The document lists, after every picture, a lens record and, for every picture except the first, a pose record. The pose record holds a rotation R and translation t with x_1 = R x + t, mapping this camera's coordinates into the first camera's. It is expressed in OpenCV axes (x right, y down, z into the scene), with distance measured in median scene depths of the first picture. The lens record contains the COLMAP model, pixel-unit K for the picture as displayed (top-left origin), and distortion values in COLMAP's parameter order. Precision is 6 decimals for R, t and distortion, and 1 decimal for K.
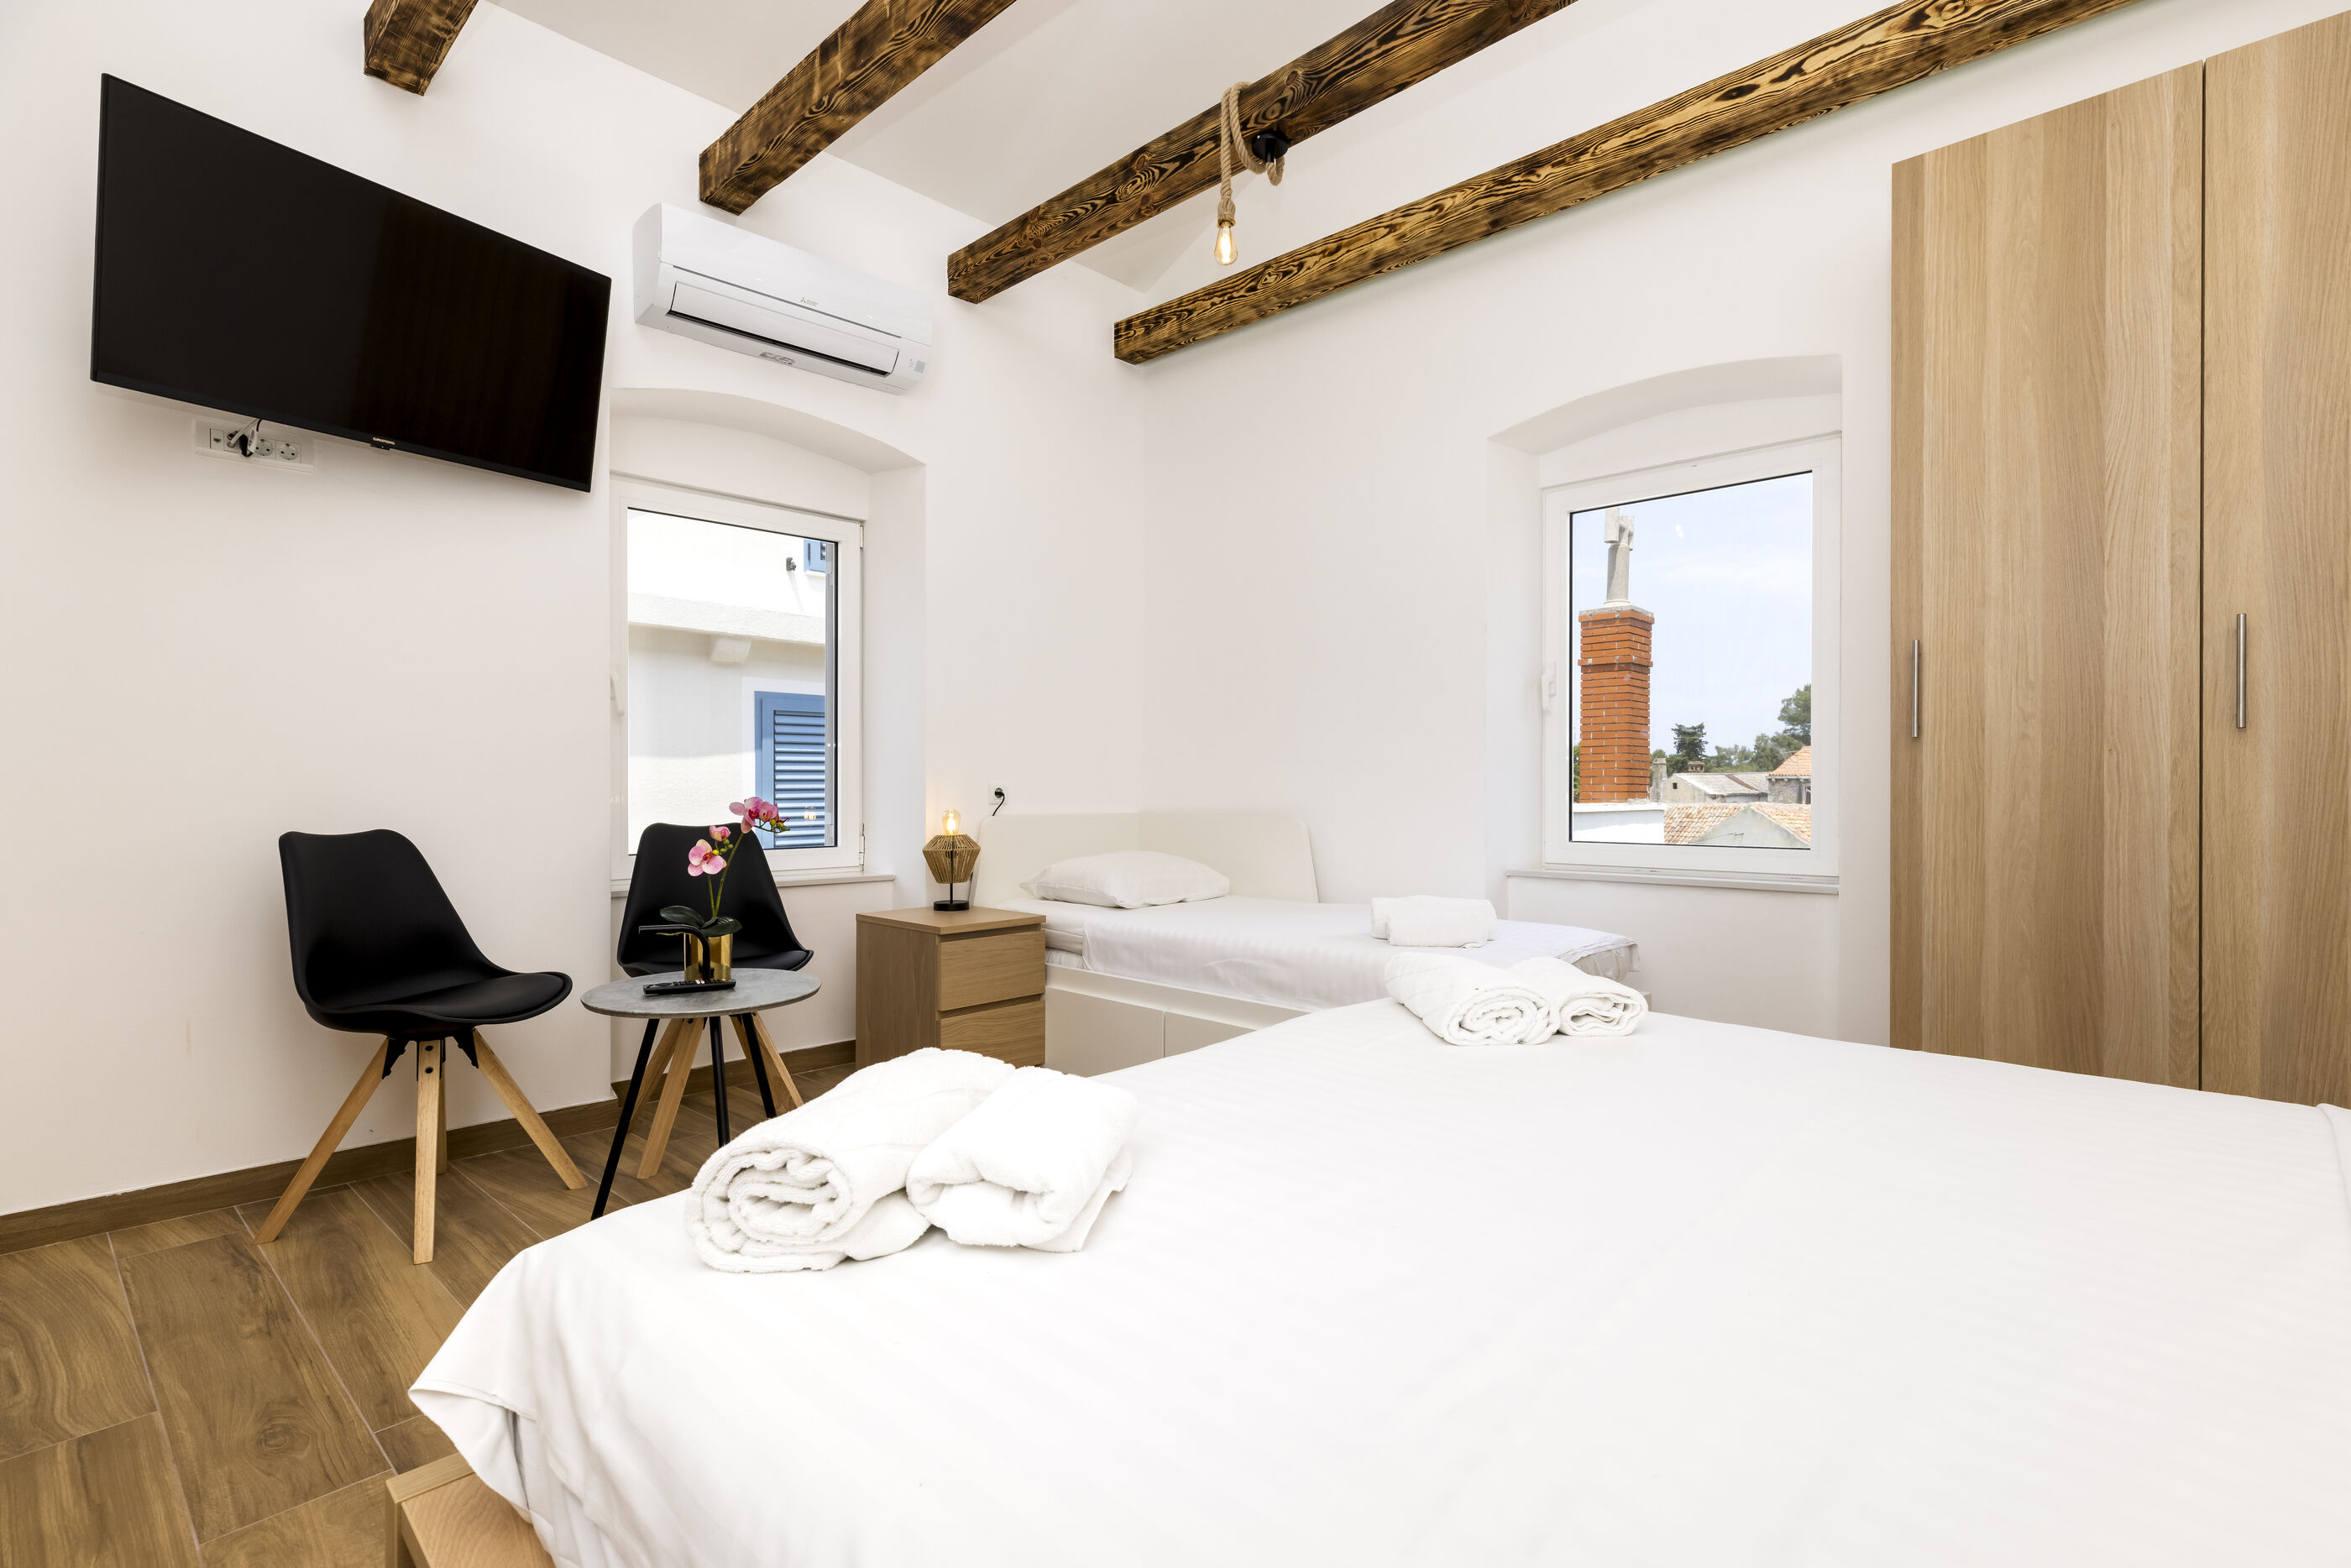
lens RADIAL K [[1044.1, 0, 1176.8], [0, 1044.1, 792.2], [0, 0, 1]] dist [0.002153, 0.000541]
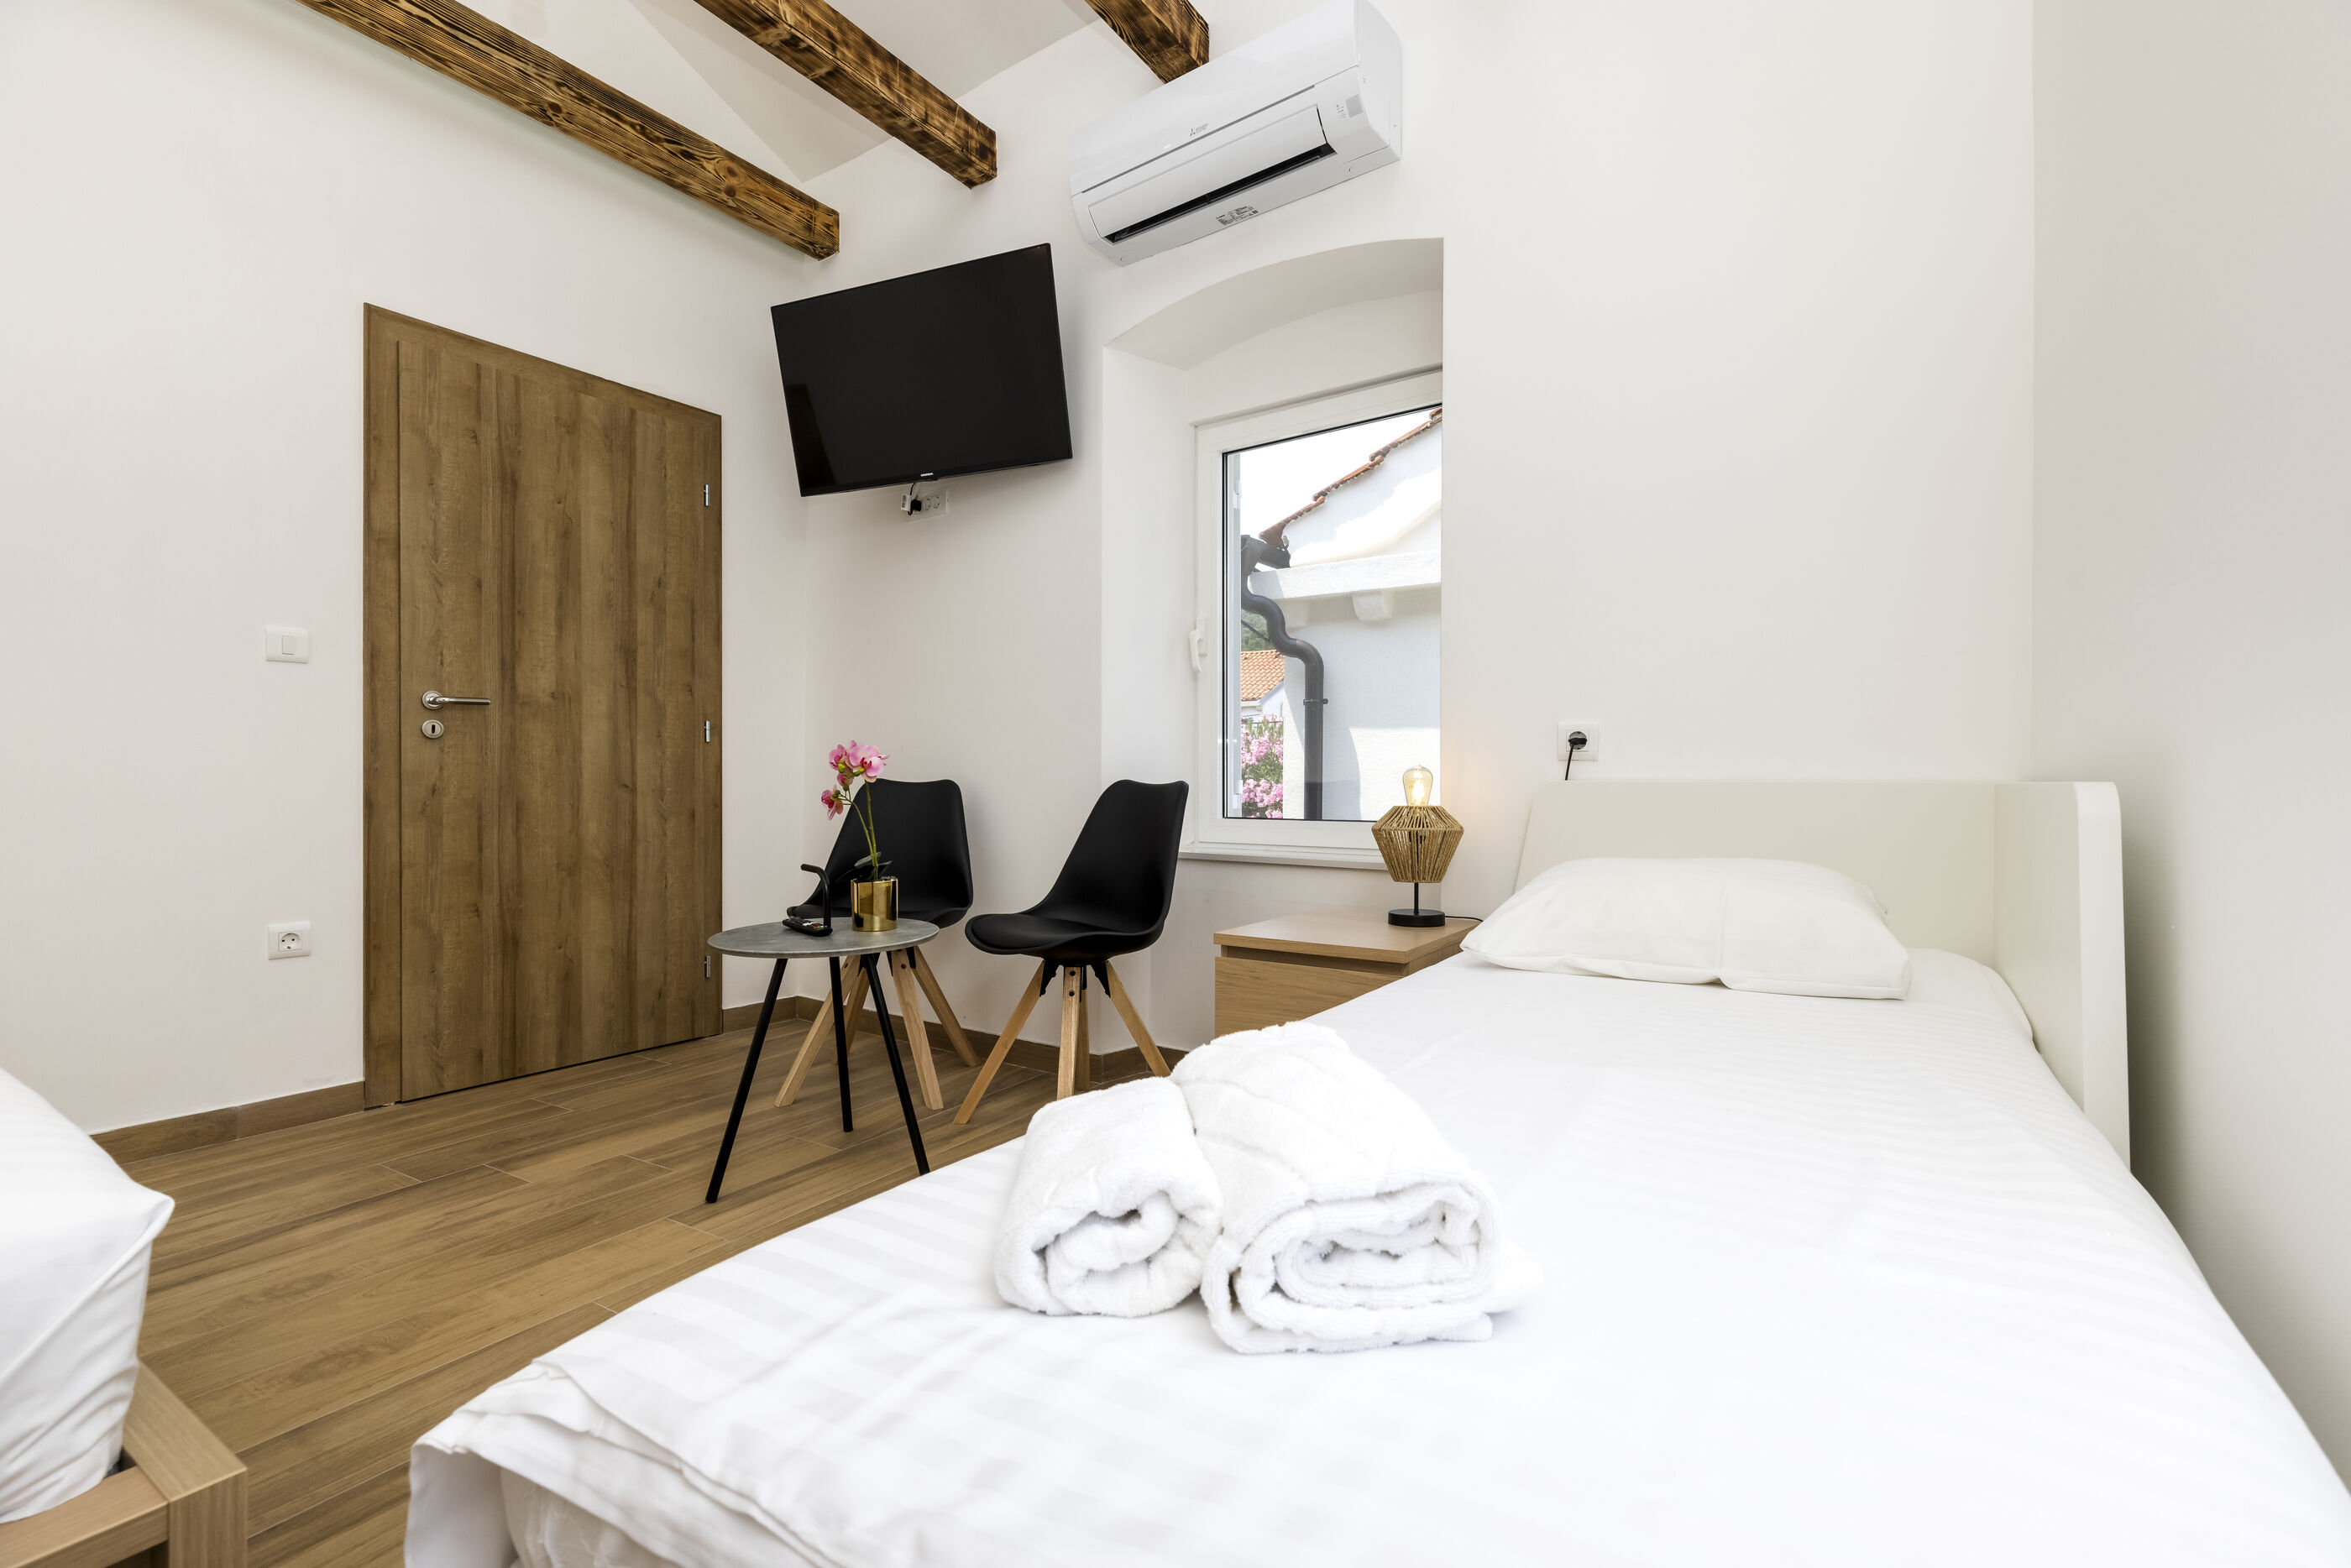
lens RADIAL K [[1049.7, 0, 1170.8], [0, 1049.7, 788.4], [0, 0, 1]] dist [0.000846, -0.000201]
pose [[0.178831, 0.003119, -0.983875, 0.488261], [-0.004332, 0.999988, 0.002383, 0.036781], [0.983870, 0.003836, 0.178842, 0.936238]]
